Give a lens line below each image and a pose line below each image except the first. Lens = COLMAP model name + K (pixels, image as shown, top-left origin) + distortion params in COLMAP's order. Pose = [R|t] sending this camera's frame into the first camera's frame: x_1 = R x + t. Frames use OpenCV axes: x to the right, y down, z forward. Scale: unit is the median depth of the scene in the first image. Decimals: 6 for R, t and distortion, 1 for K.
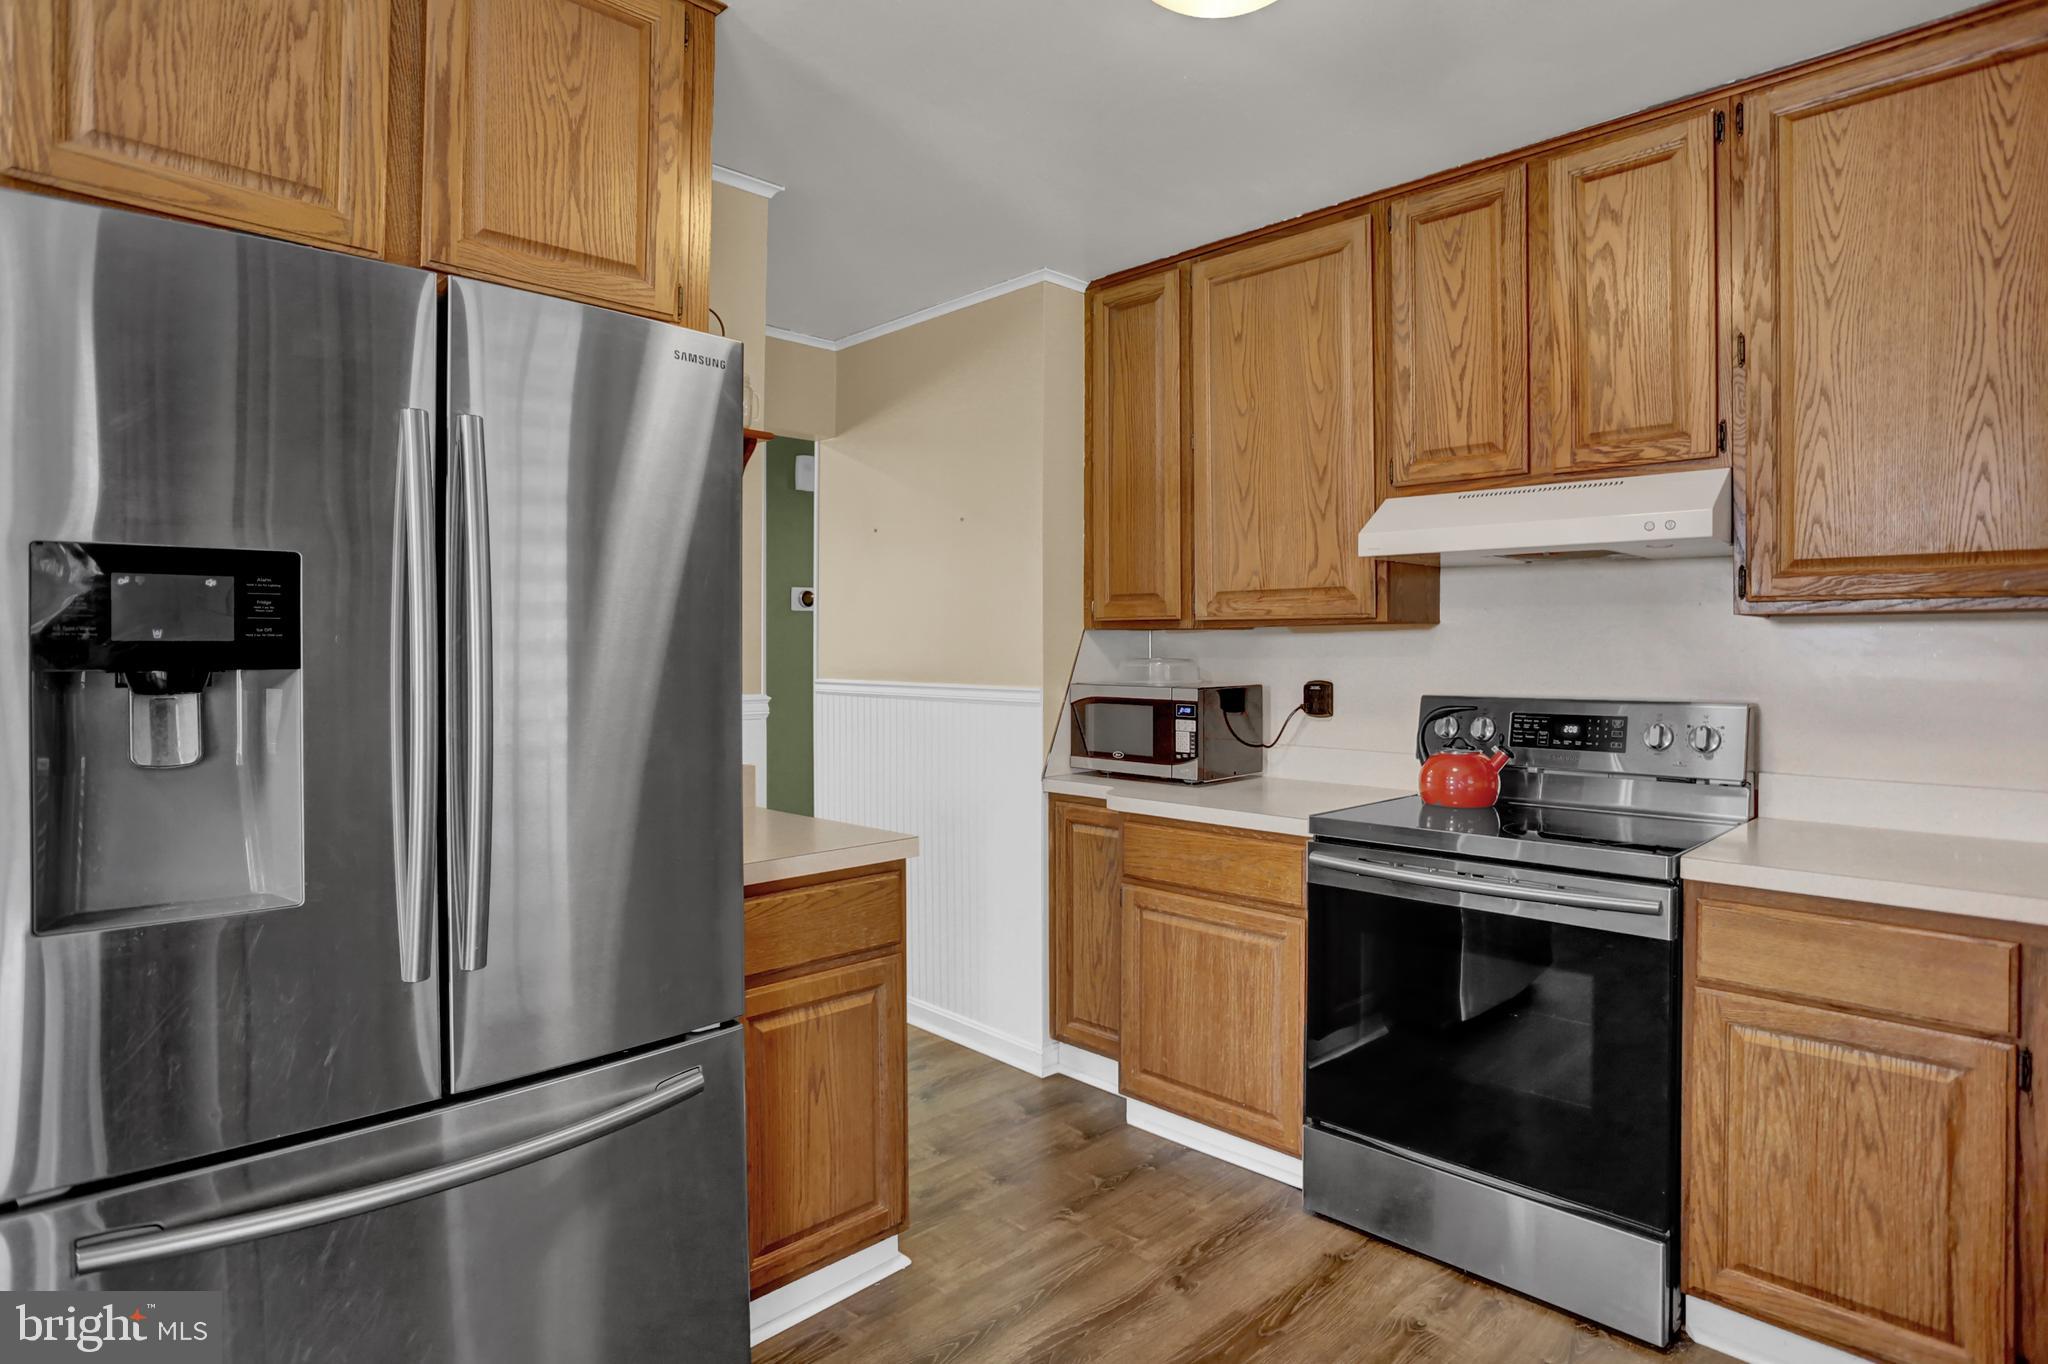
lens RADIAL K [[1115.4, 0, 1024.5], [0, 1115.4, 652.6], [0, 0, 1]] dist [-0.073225, 0.040069]
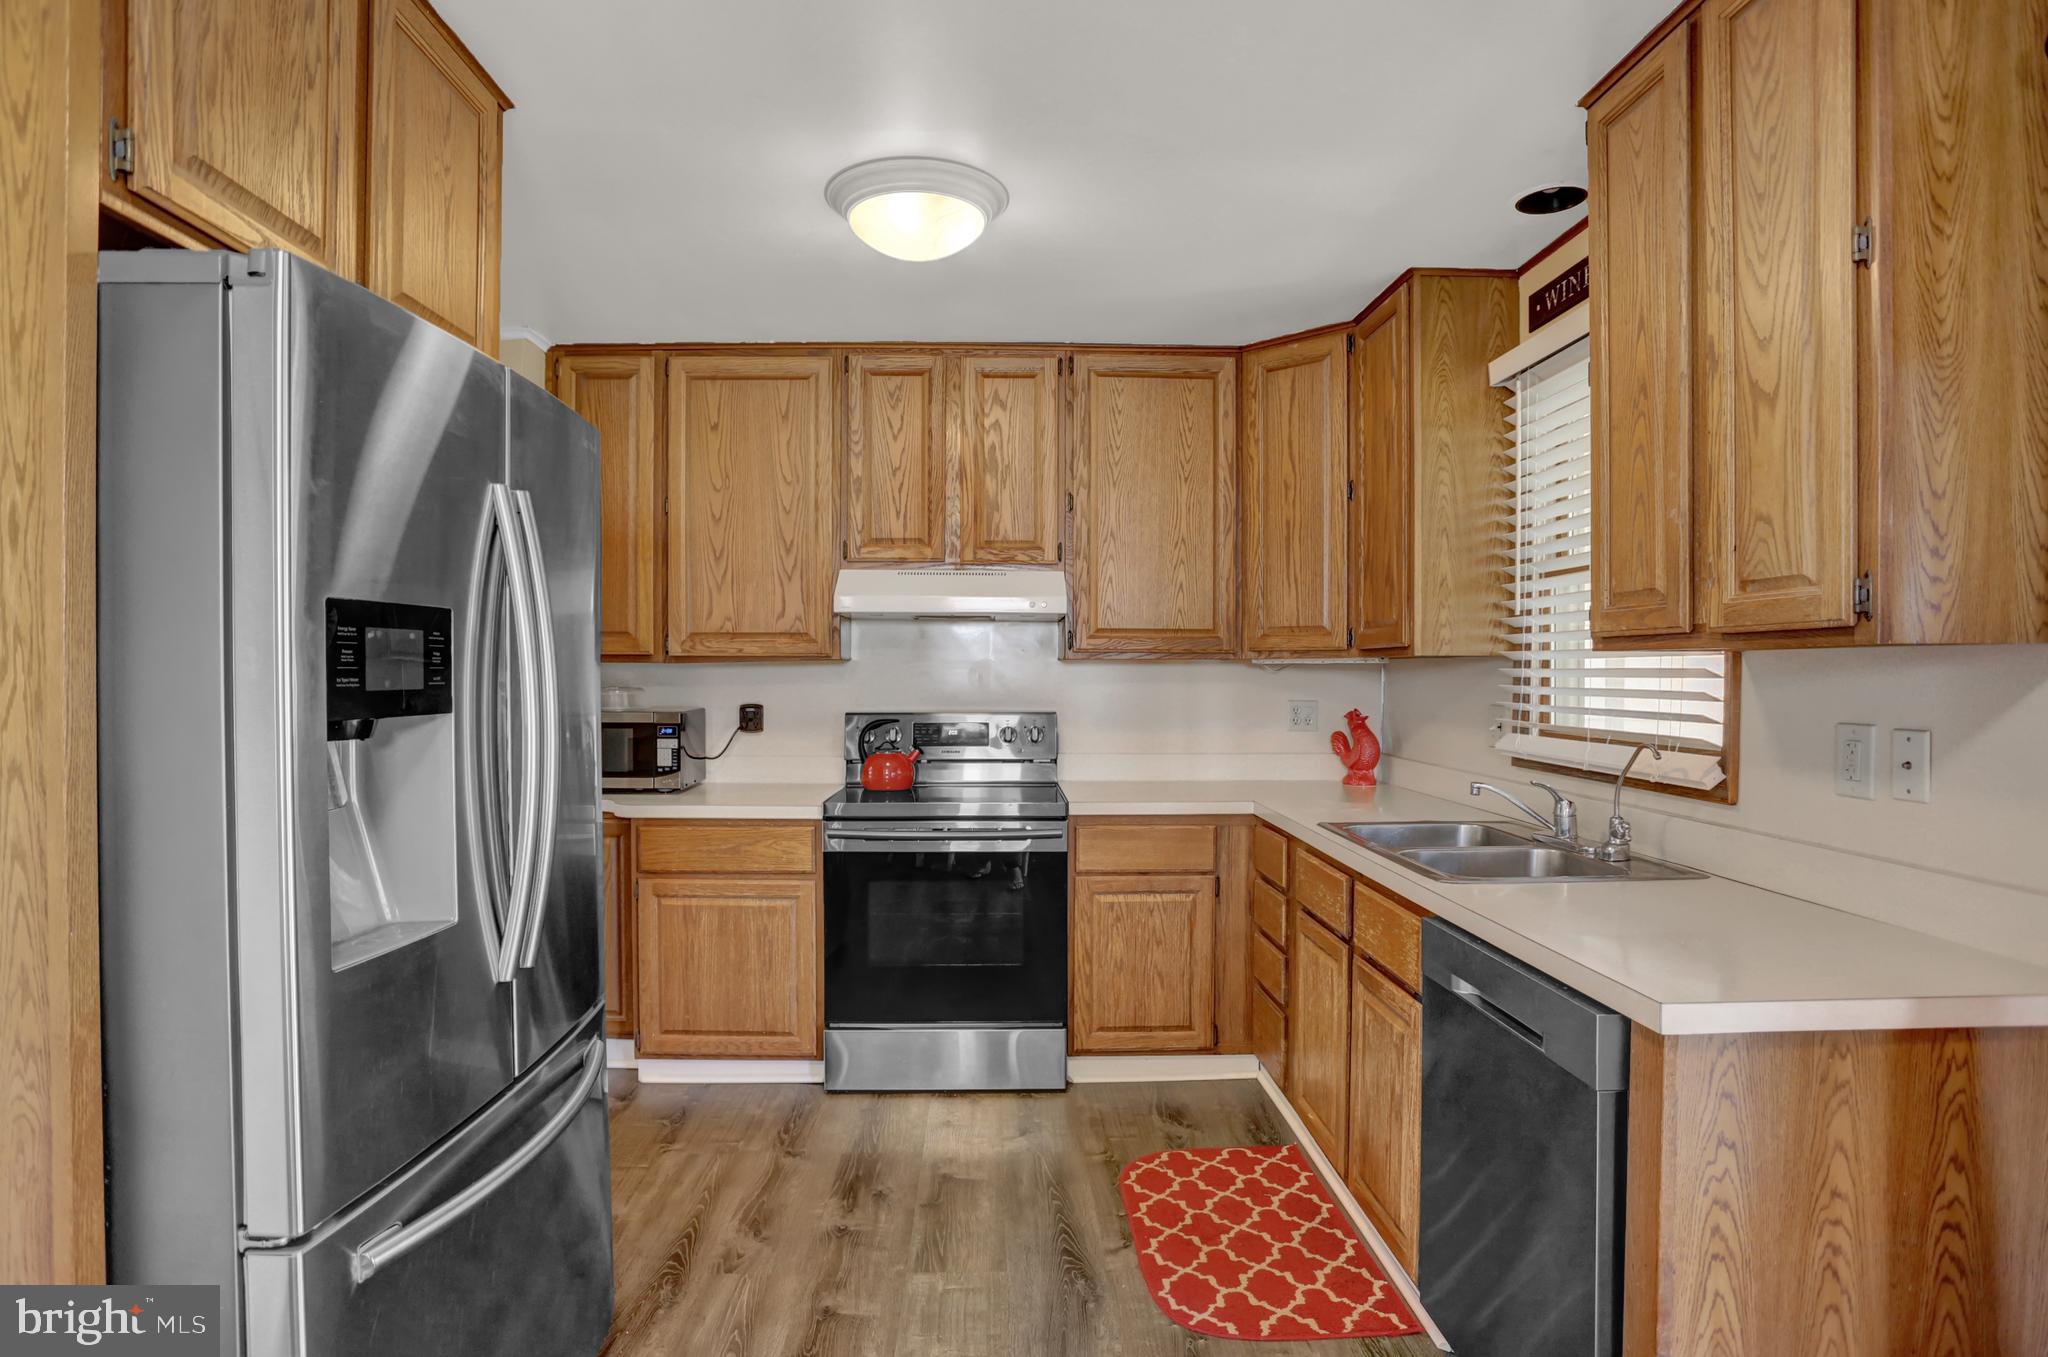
lens RADIAL K [[1108.9, 0, 1005.8], [0, 1108.9, 680.6], [0, 0, 1]] dist [-0.081991, 0.045875]
pose [[0.687816, -0.007293, 0.725849, -0.601815], [0.000888, 0.999957, 0.009205, -0.016308], [-0.725885, -0.005687, 0.687793, -0.101787]]
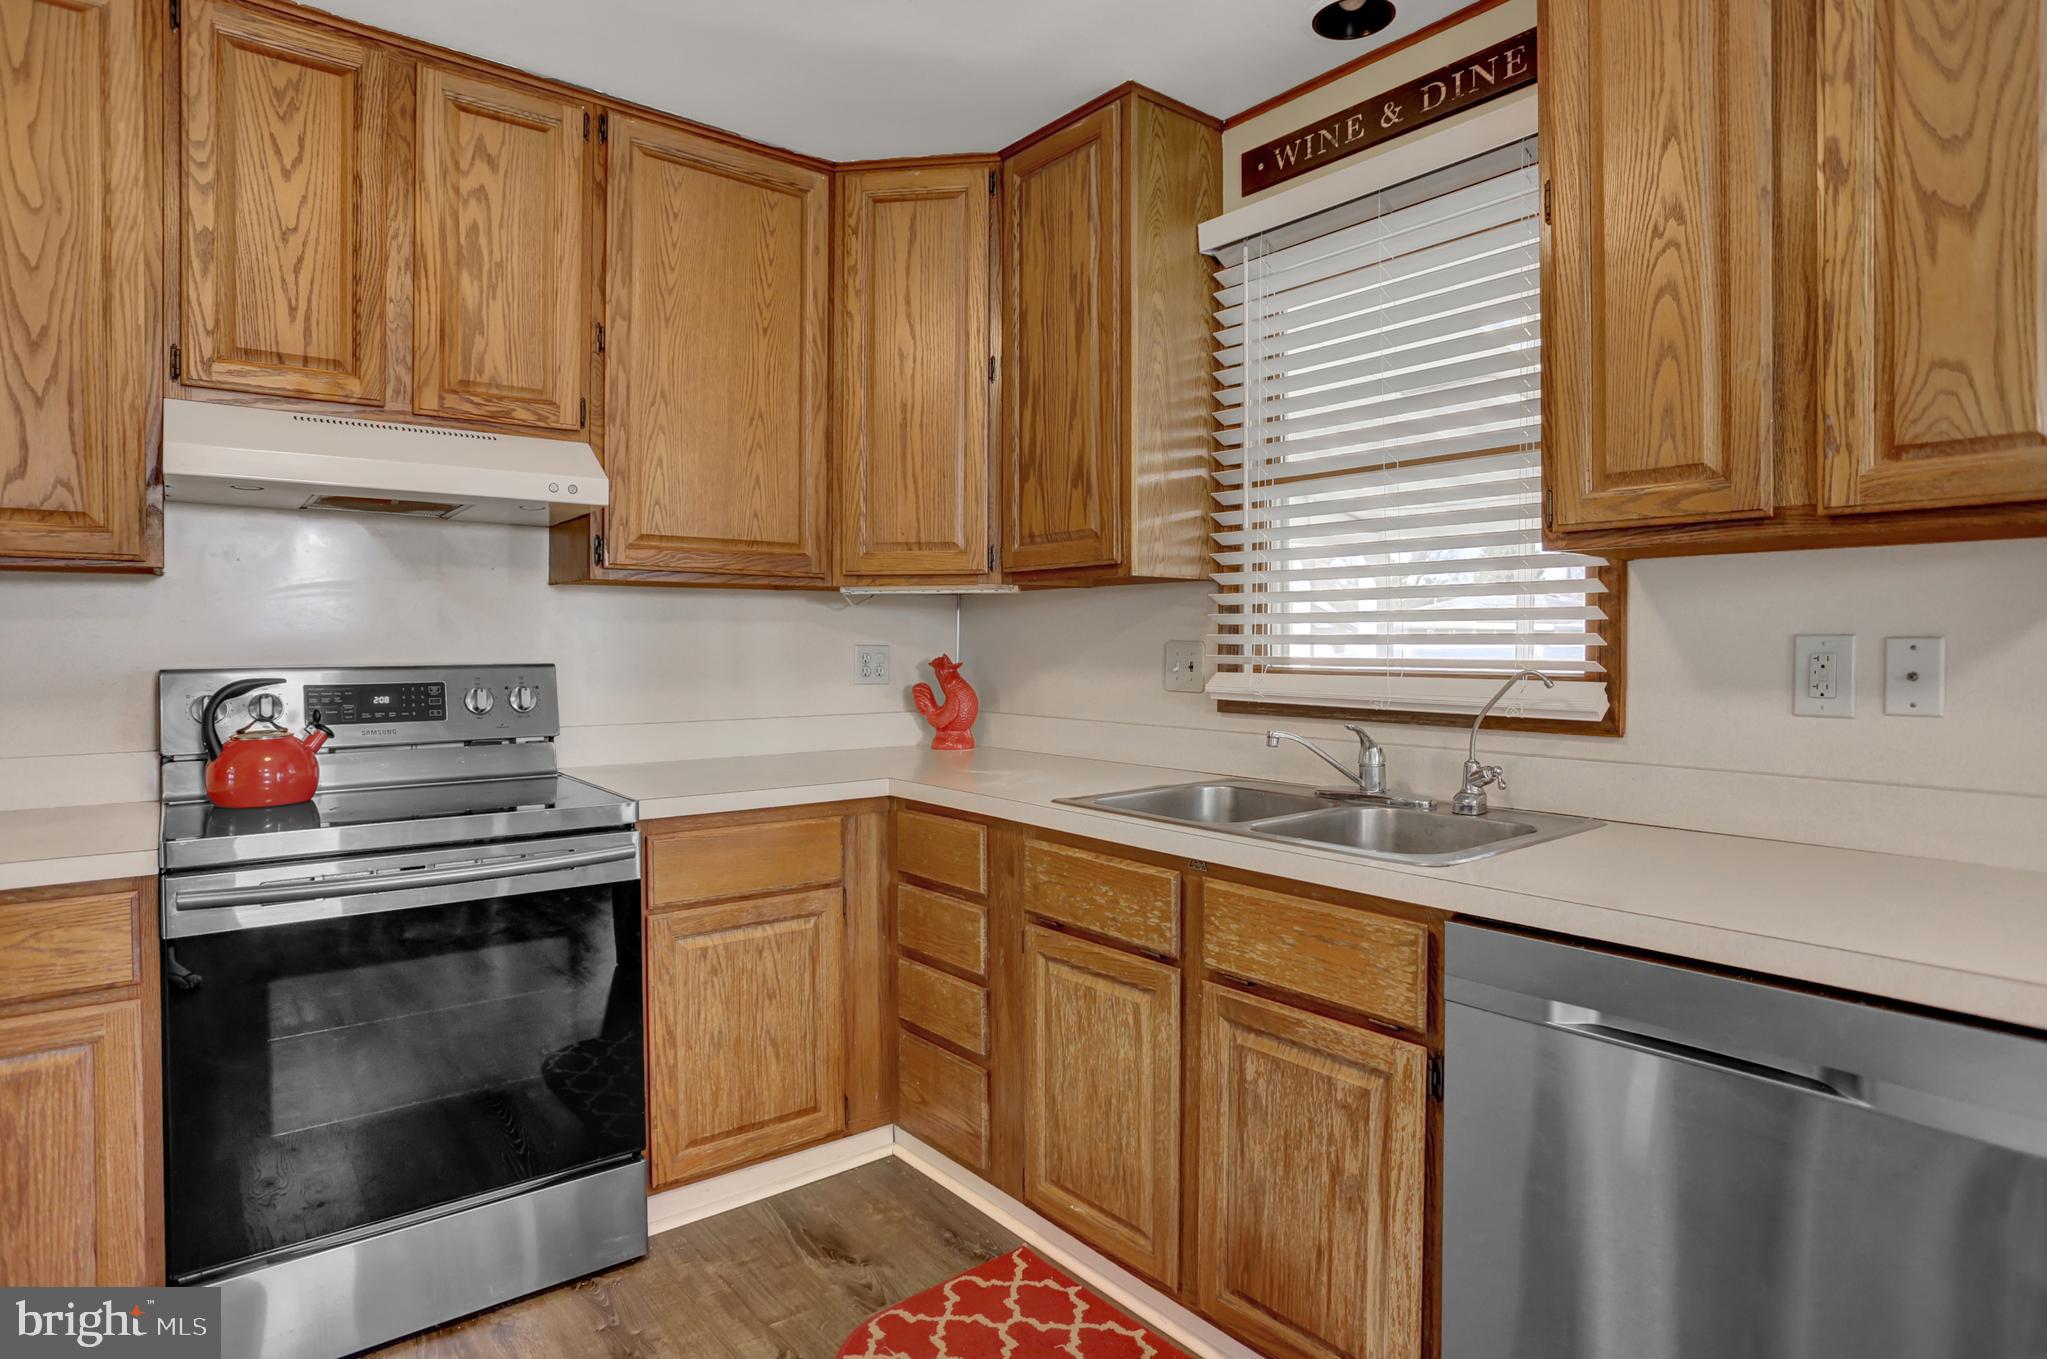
lens RADIAL K [[1114.9, 0, 1024.0], [0, 1114.9, 650.1], [0, 0, 1]] dist [-0.073225, 0.040069]
pose [[0.101997, -0.010965, 0.994724, -0.367960], [0.003206, 0.999938, 0.010693, 0.023517], [-0.994780, 0.002099, 0.102026, 0.421170]]
